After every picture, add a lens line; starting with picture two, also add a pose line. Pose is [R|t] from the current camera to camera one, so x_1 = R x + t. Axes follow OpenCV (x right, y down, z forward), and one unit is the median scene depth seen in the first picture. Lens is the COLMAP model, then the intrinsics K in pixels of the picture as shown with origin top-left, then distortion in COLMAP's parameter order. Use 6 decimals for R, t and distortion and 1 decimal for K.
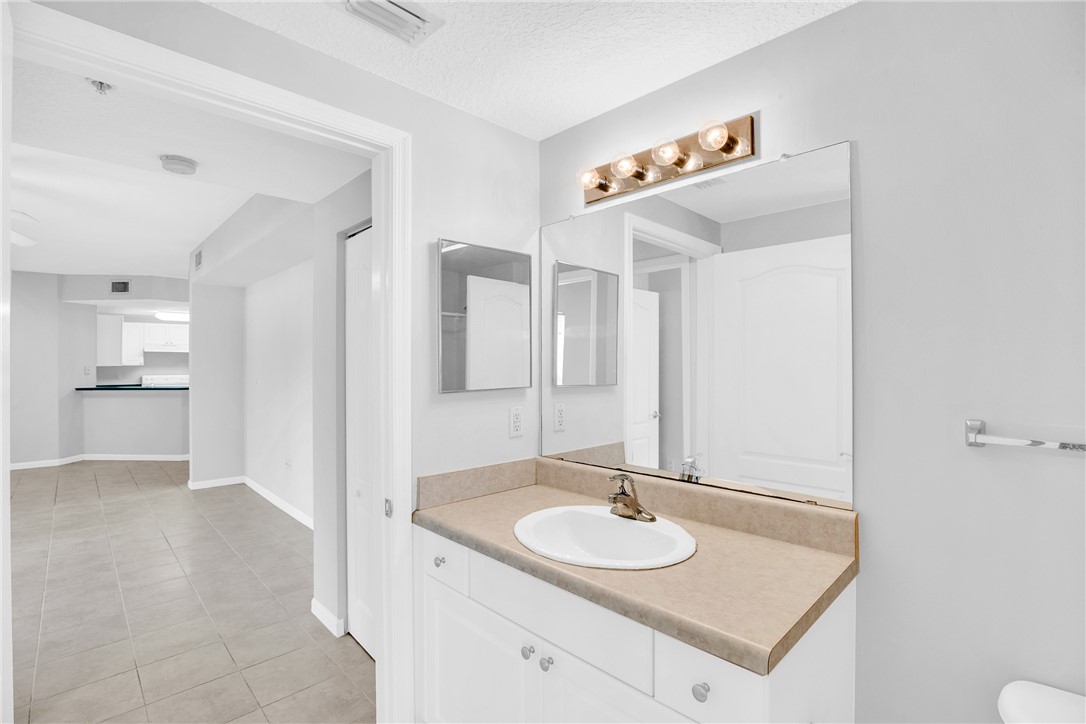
lens RADIAL K [[499.7, 0, 543.8], [0, 499.7, 360.9], [0, 0, 1]] dist [-0.043153, 0.012877]
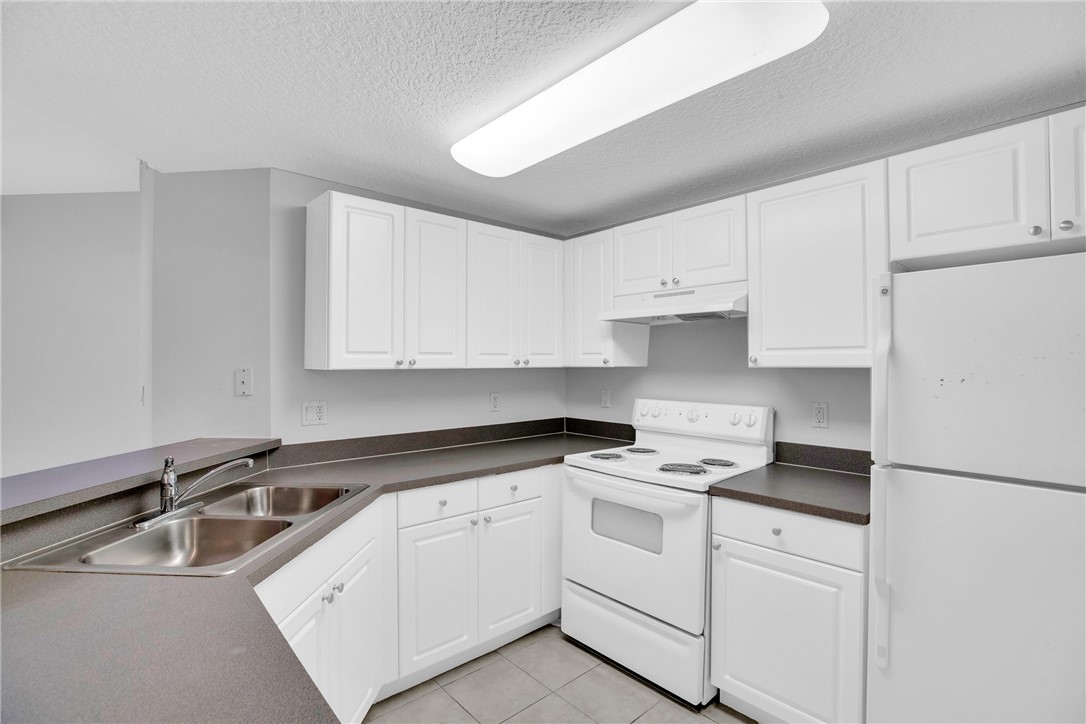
lens RADIAL K [[499.7, 0, 546.9], [0, 499.7, 360.8], [0, 0, 1]] dist [-0.043153, 0.012877]
pose [[-0.039745, -0.003708, -0.999203, -0.673019], [0.007232, 0.999966, -0.003999, 0.008311], [0.999184, -0.007385, -0.039717, 1.284733]]
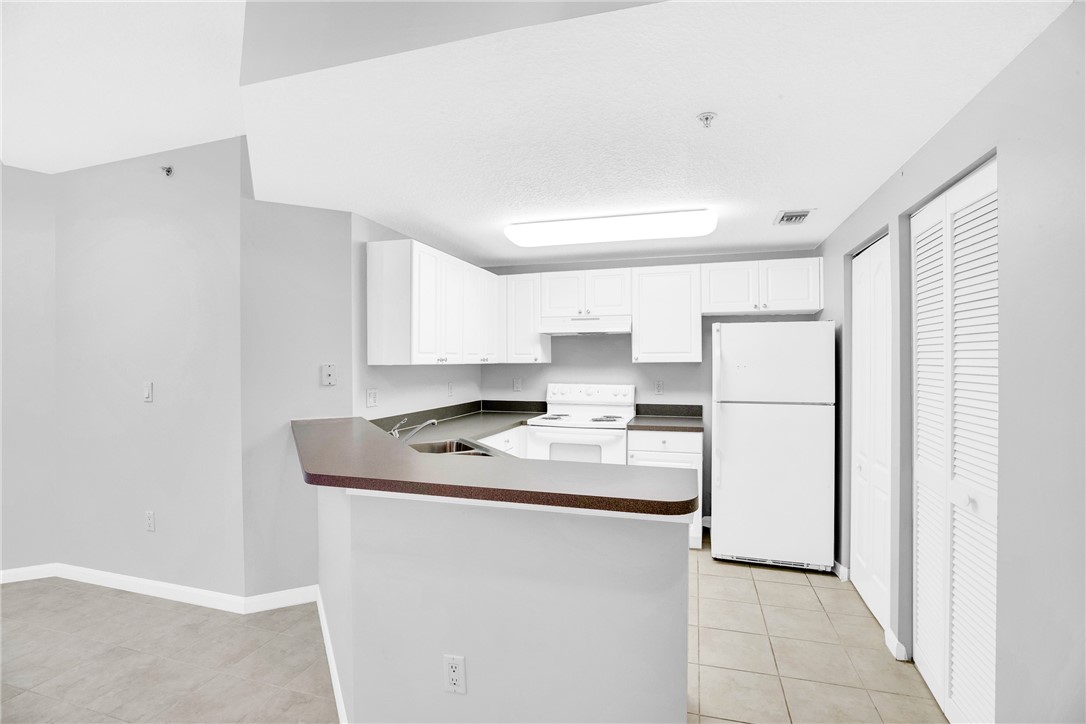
lens RADIAL K [[499.7, 0, 545.7], [0, 499.7, 362.5], [0, 0, 1]] dist [-0.043153, 0.012877]
pose [[0.483561, 0.002637, -0.875307, -0.526913], [0.006762, 0.999954, 0.006748, 0.007266], [0.875285, -0.009182, 0.483521, 1.021468]]
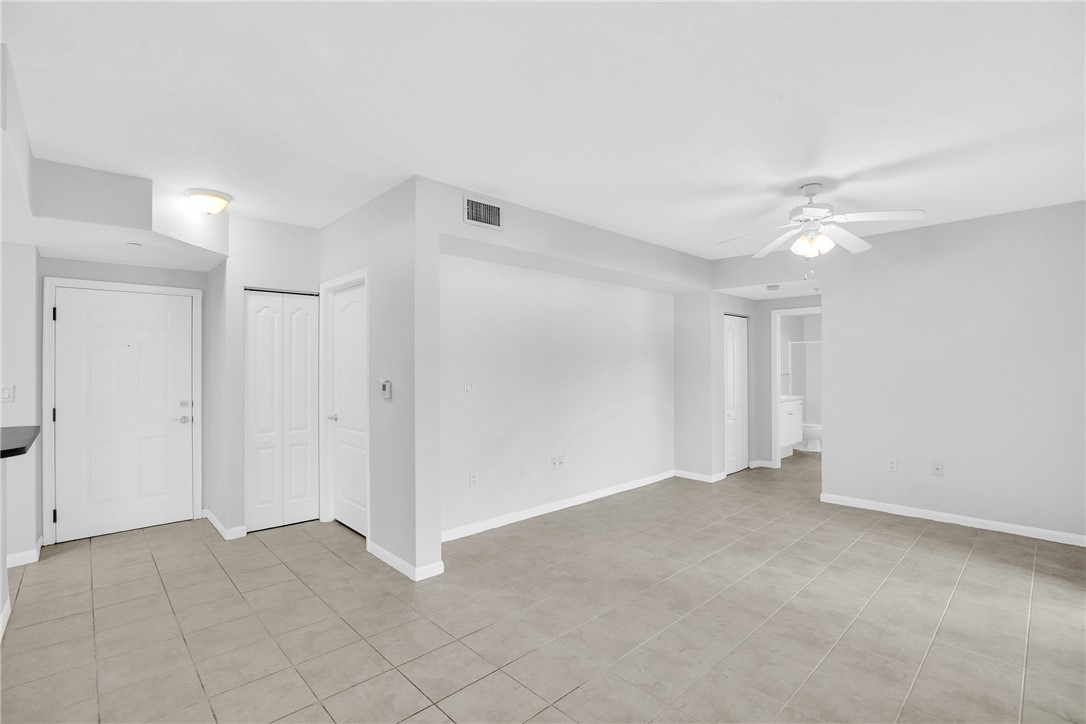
lens RADIAL K [[499.7, 0, 548.4], [0, 499.7, 359.9], [0, 0, 1]] dist [-0.043153, 0.012877]
pose [[0.007770, 0.012284, 0.999894, -1.076403], [-0.000439, 0.999924, -0.012281, 0.006438], [-0.999970, -0.000343, 0.007774, 0.695957]]
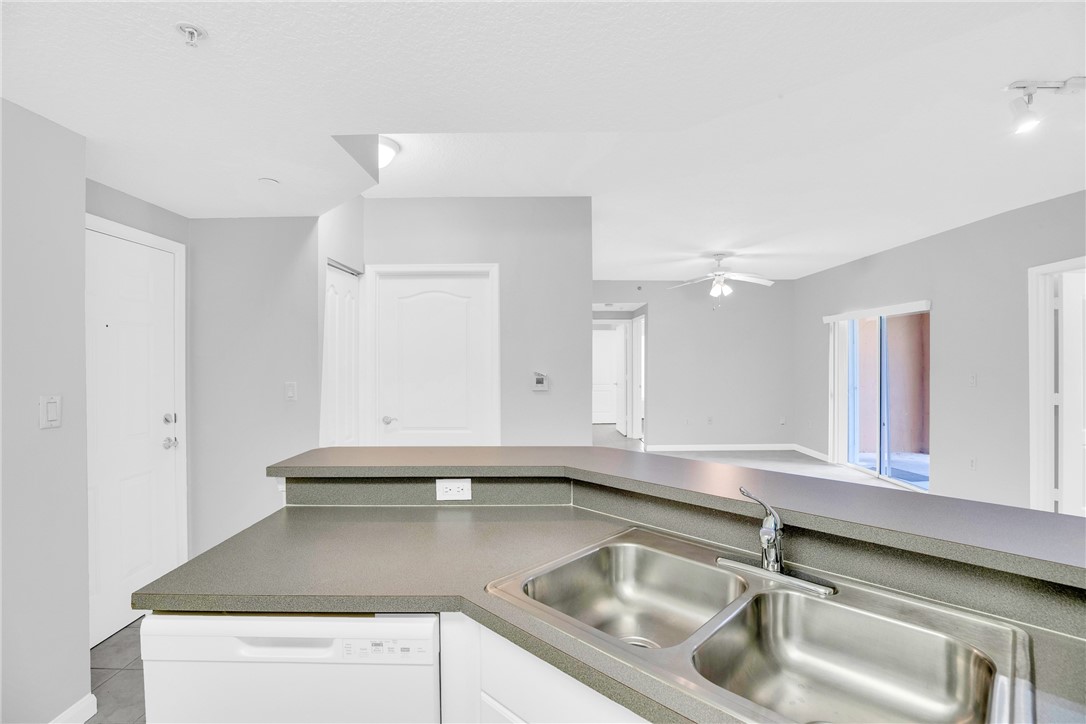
lens RADIAL K [[499.7, 0, 546.3], [0, 499.7, 360.7], [0, 0, 1]] dist [-0.043153, 0.012877]
pose [[-0.717406, 0.000473, 0.696655, -0.954341], [-0.001535, 0.999996, -0.002259, 0.007541], [-0.696654, -0.002690, -0.717402, 1.267304]]
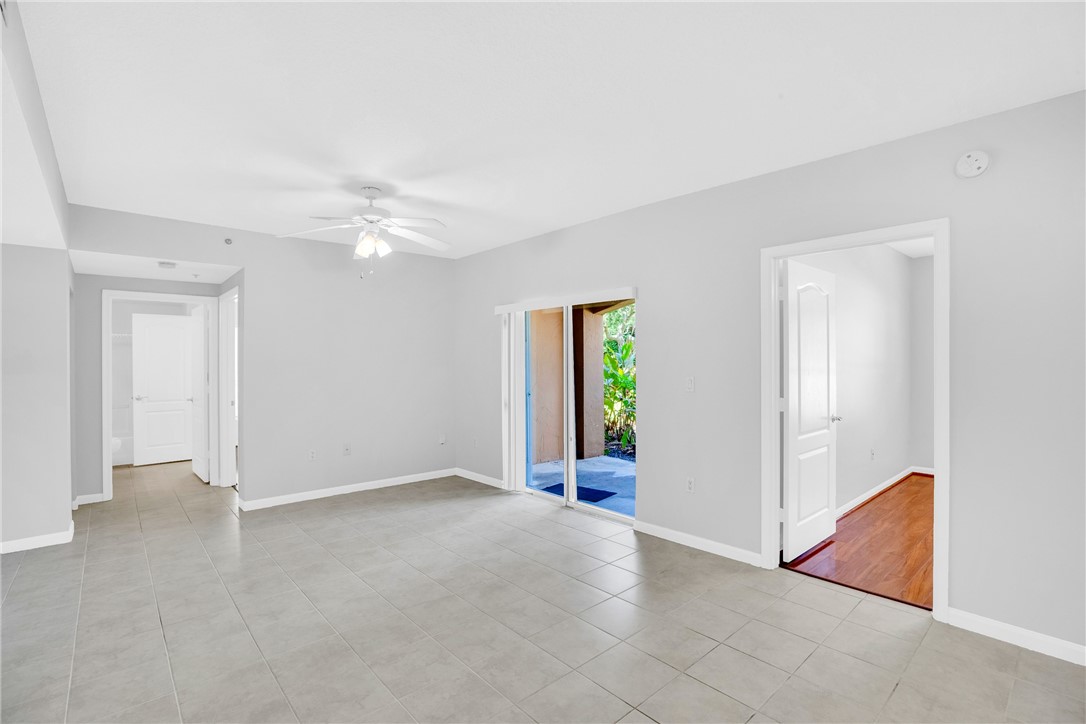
lens RADIAL K [[499.7, 0, 546.6], [0, 499.7, 360.4], [0, 0, 1]] dist [-0.043153, 0.012877]
pose [[-0.999297, 0.004869, 0.037175, -0.771605], [0.004691, 0.999977, -0.004880, 0.006975], [-0.037198, -0.004703, -0.999297, 0.954645]]
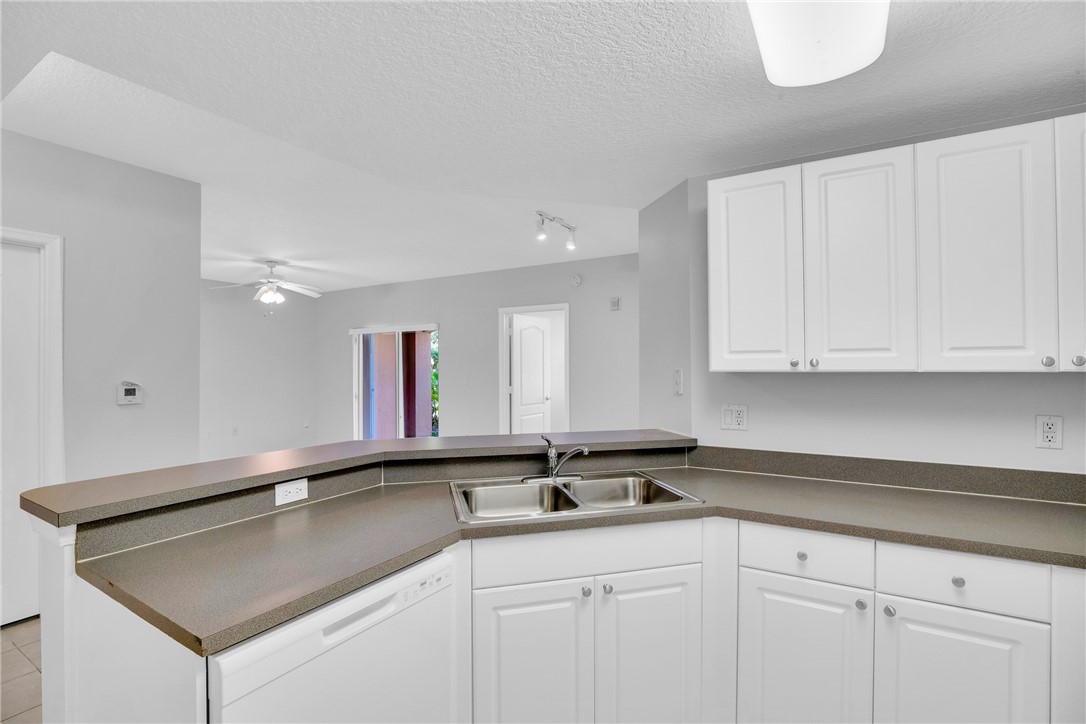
lens RADIAL K [[499.7, 0, 550.2], [0, 499.7, 358.9], [0, 0, 1]] dist [-0.043153, 0.012877]
pose [[-0.965787, 0.000614, -0.259336, -0.813111], [0.005639, 0.999811, -0.018632, 0.009245], [0.259276, -0.019457, -0.965607, 1.395996]]
